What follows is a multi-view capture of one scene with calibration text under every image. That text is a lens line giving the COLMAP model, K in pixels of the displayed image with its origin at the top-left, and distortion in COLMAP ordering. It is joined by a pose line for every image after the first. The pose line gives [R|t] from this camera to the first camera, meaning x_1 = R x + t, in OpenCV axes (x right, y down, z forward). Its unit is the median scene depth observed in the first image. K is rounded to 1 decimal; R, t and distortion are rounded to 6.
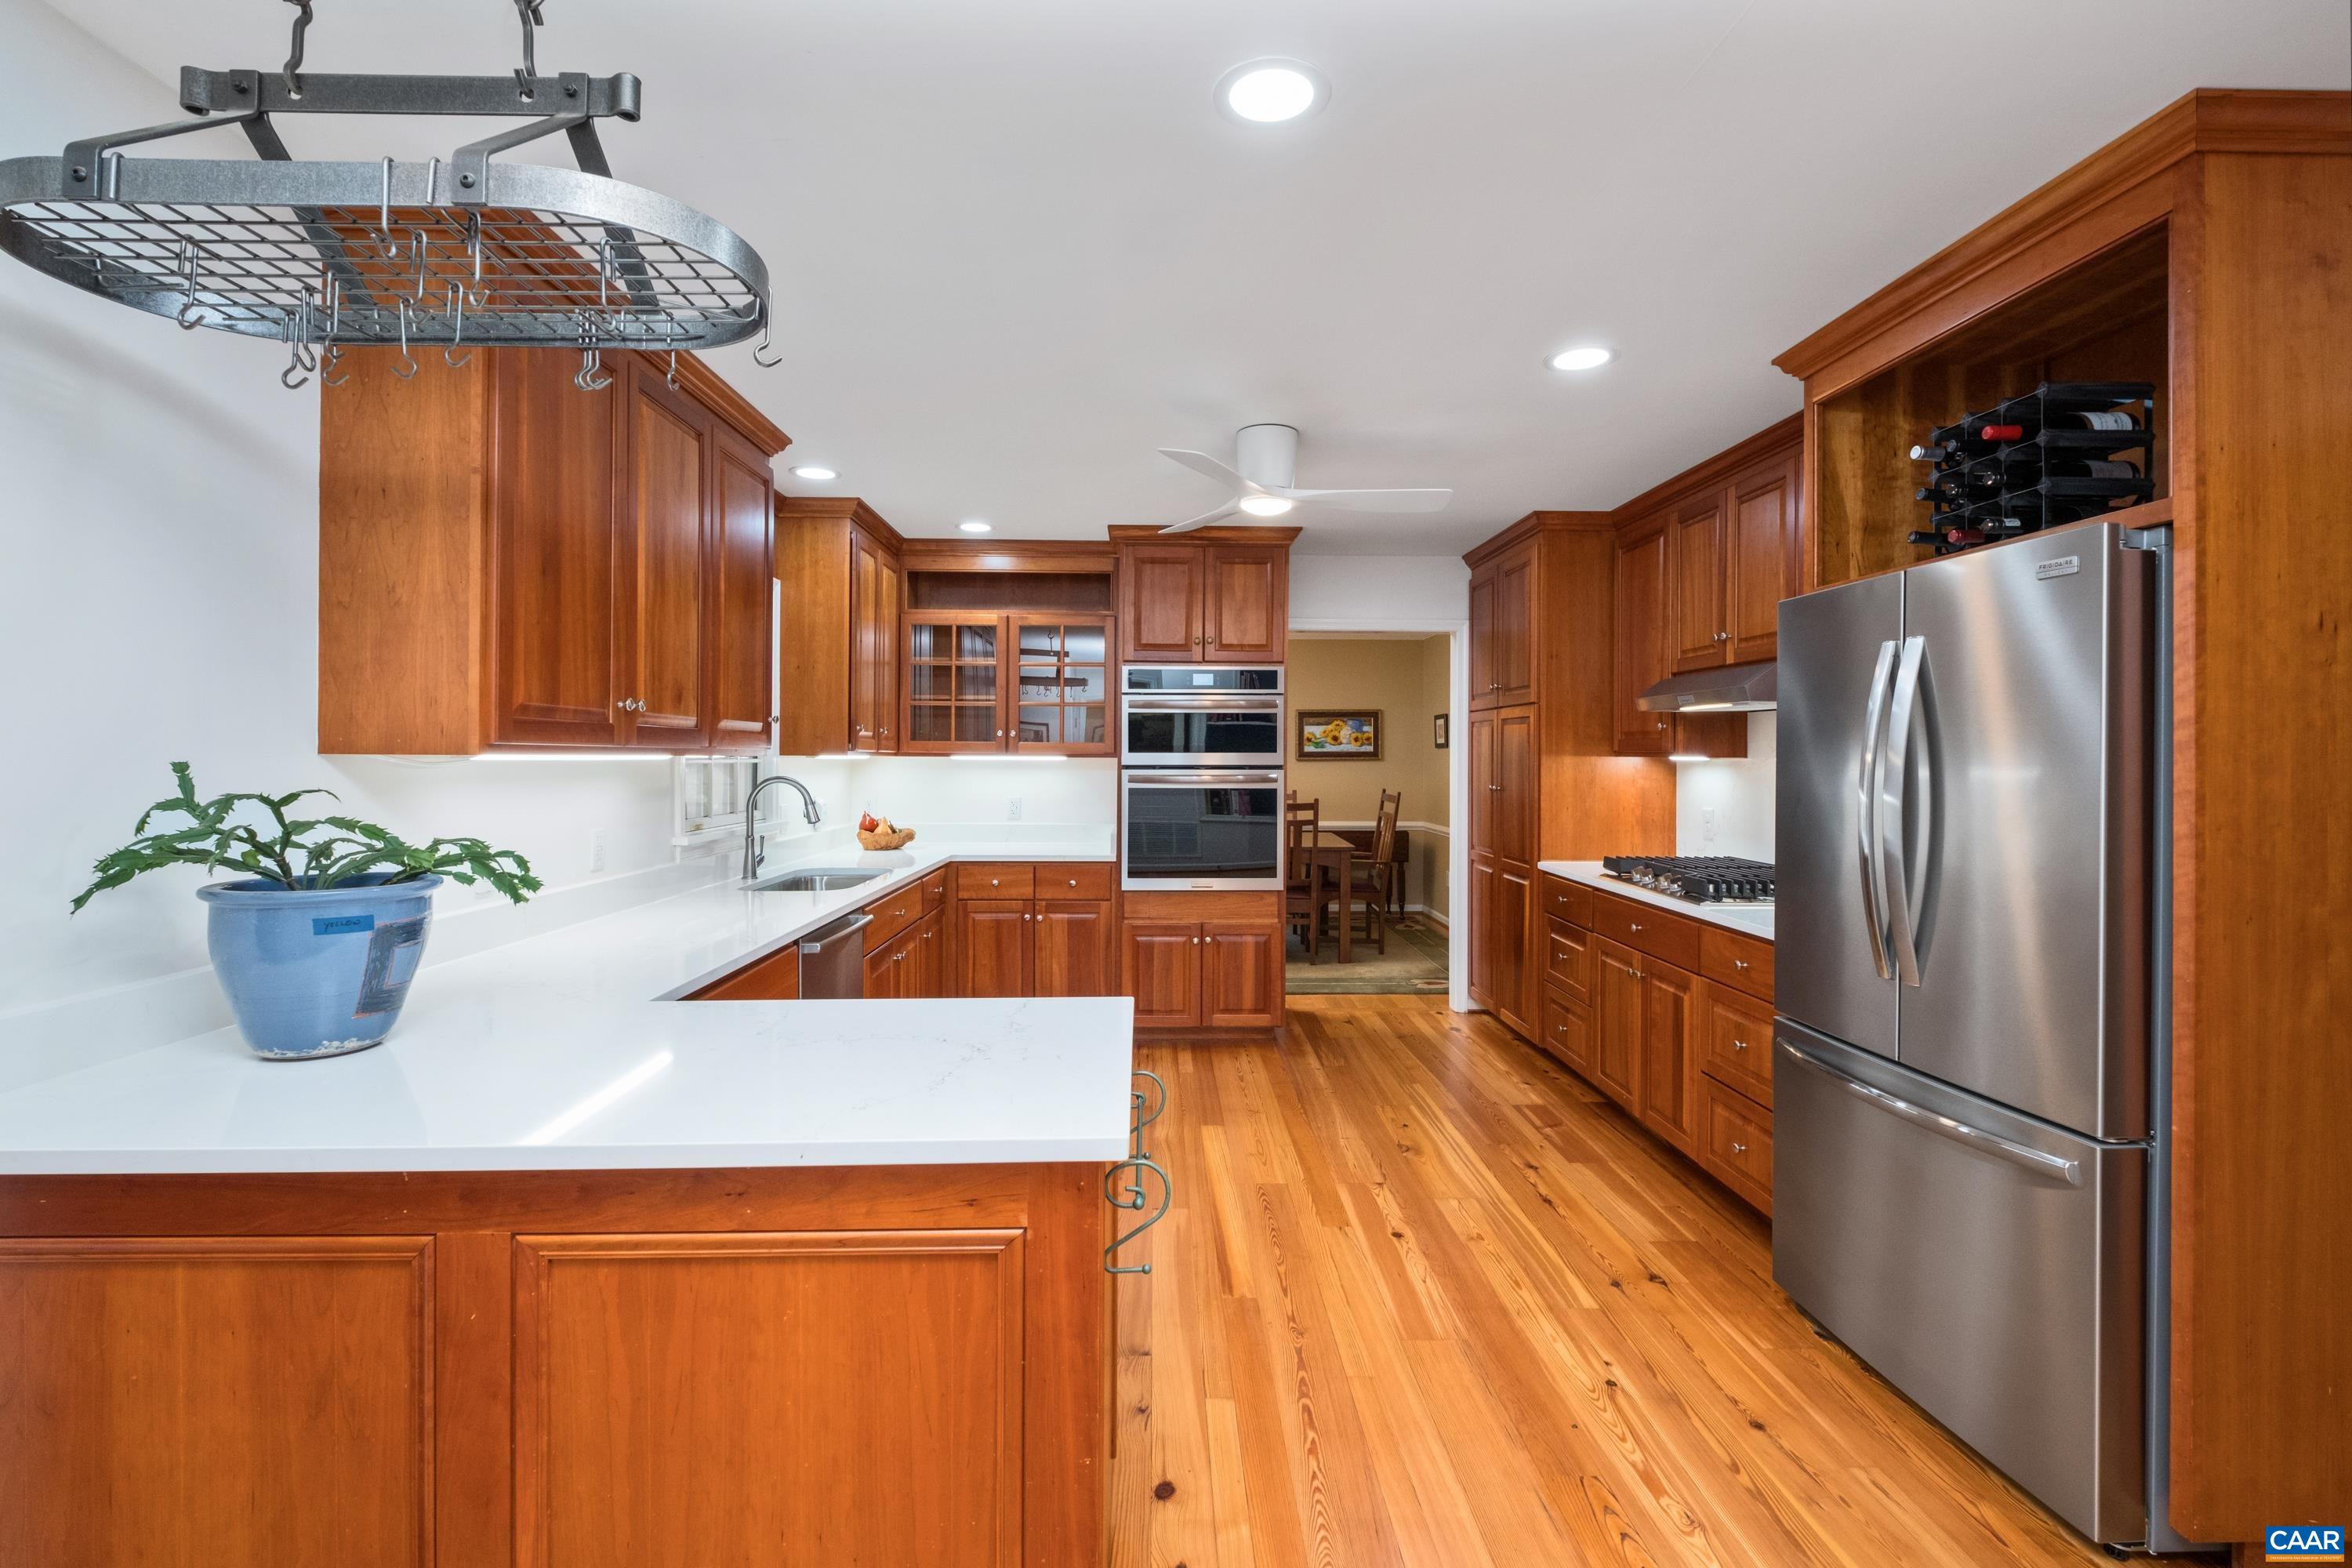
lens RADIAL K [[1050.1, 0, 1183.0], [0, 1050.1, 768.4], [0, 0, 1]] dist [-0.000118, 0.000078]
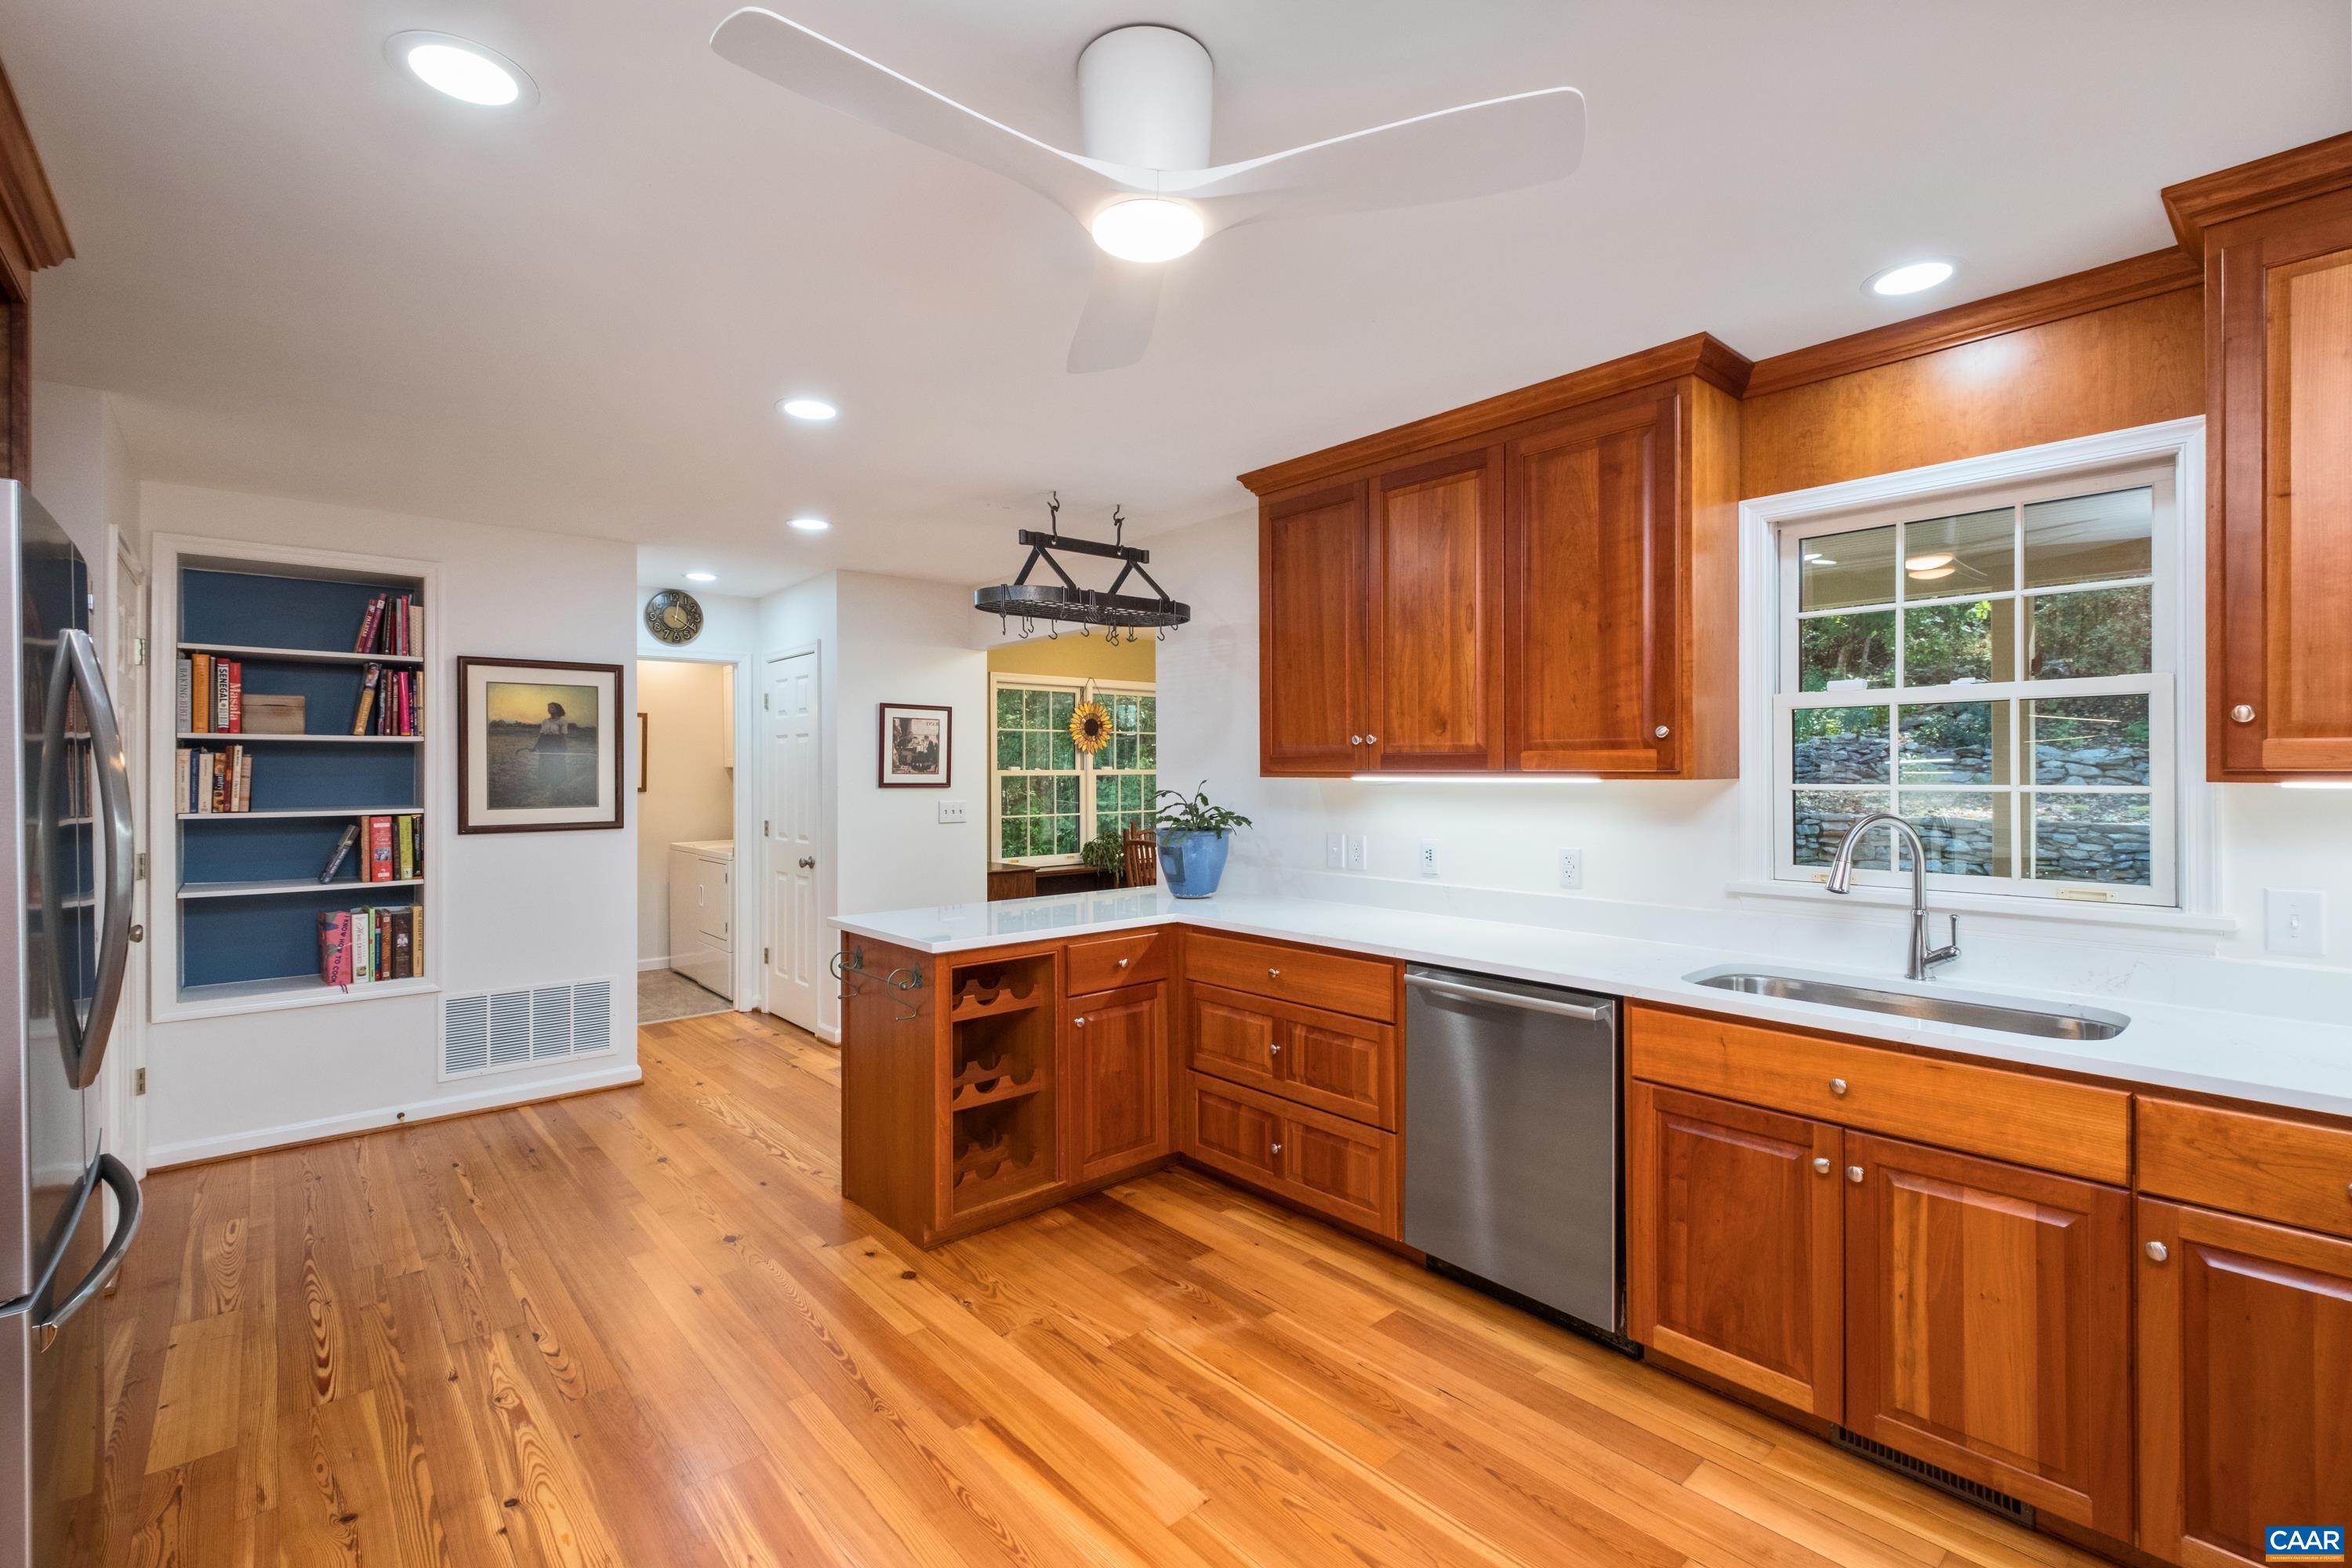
lens RADIAL K [[1050.1, 0, 1189.2], [0, 1050.1, 769.8], [0, 0, 1]] dist [-0.000118, 0.000078]
pose [[-0.770541, -0.000077, -0.637391, 0.247738], [-0.003643, 0.999984, 0.004283, -0.014946], [0.637380, 0.005622, -0.770529, 0.950015]]
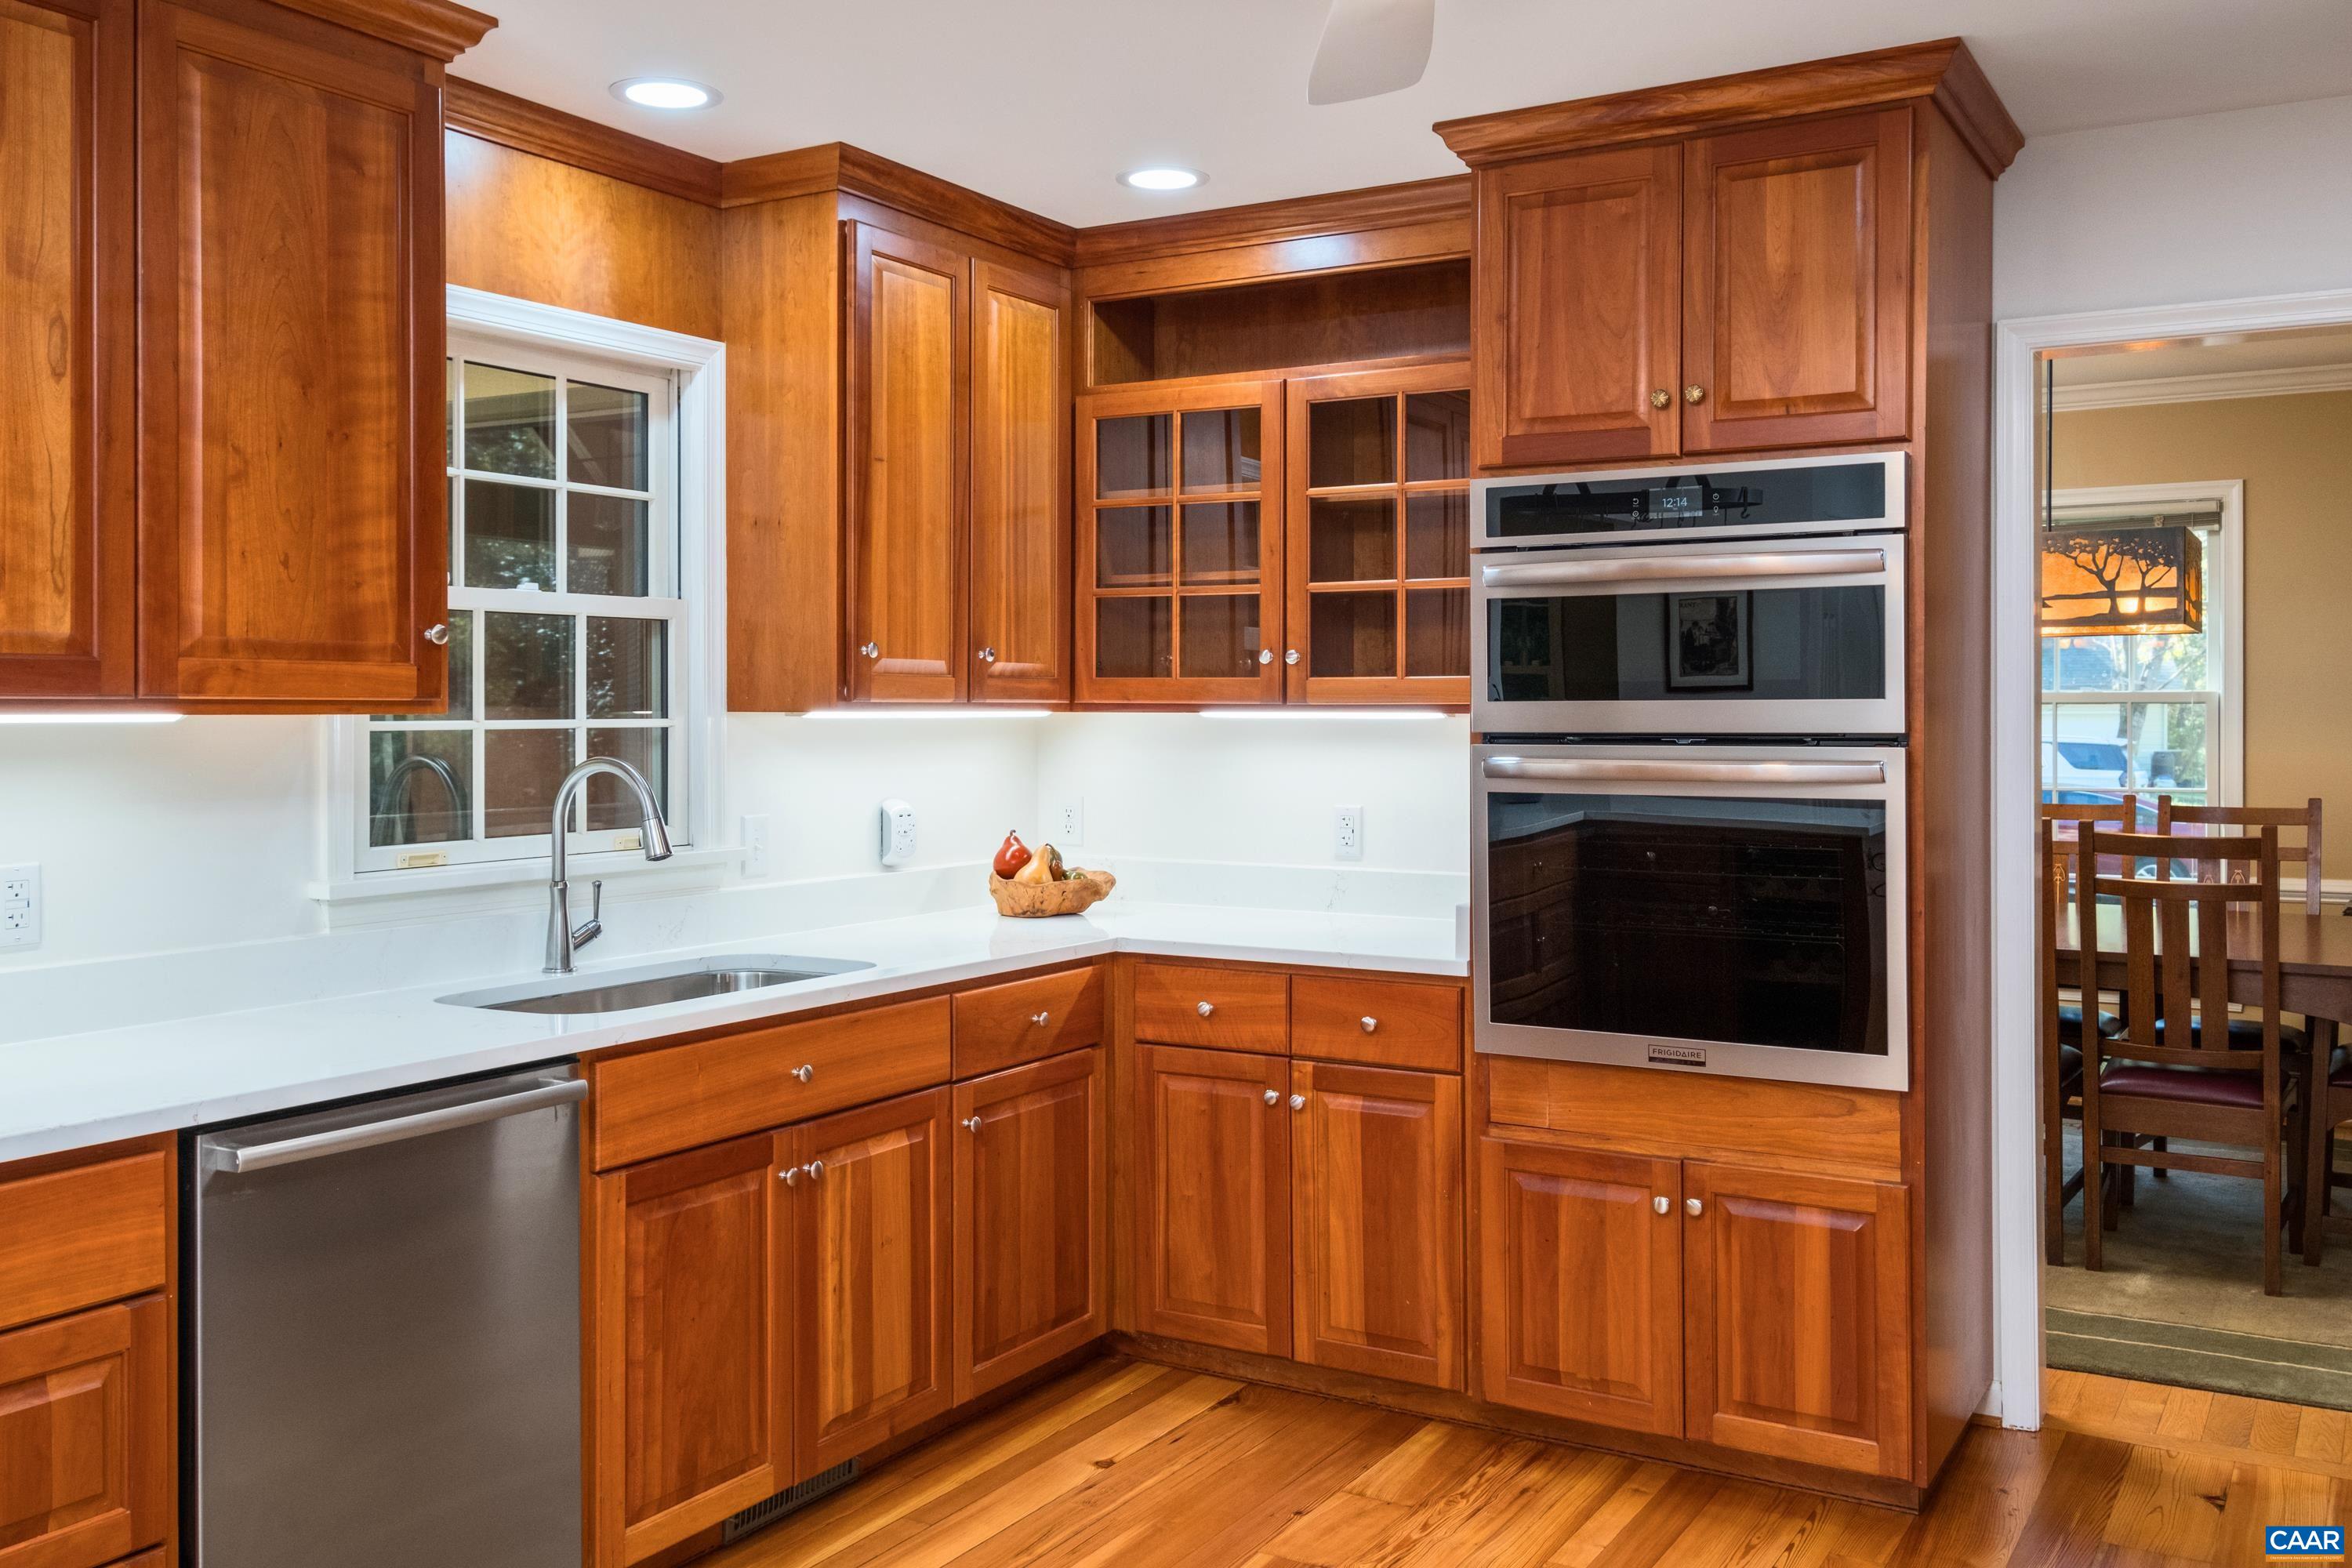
lens RADIAL K [[2029.1, 0, 1181.5], [0, 2029.1, 732.7], [0, 0, 1]] dist [0.018639, 0.000658]
pose [[0.844797, 0.001768, -0.535084, 0.252565], [-0.001295, 0.999998, 0.001259, -0.003854], [0.535085, -0.000371, 0.844798, 0.298754]]
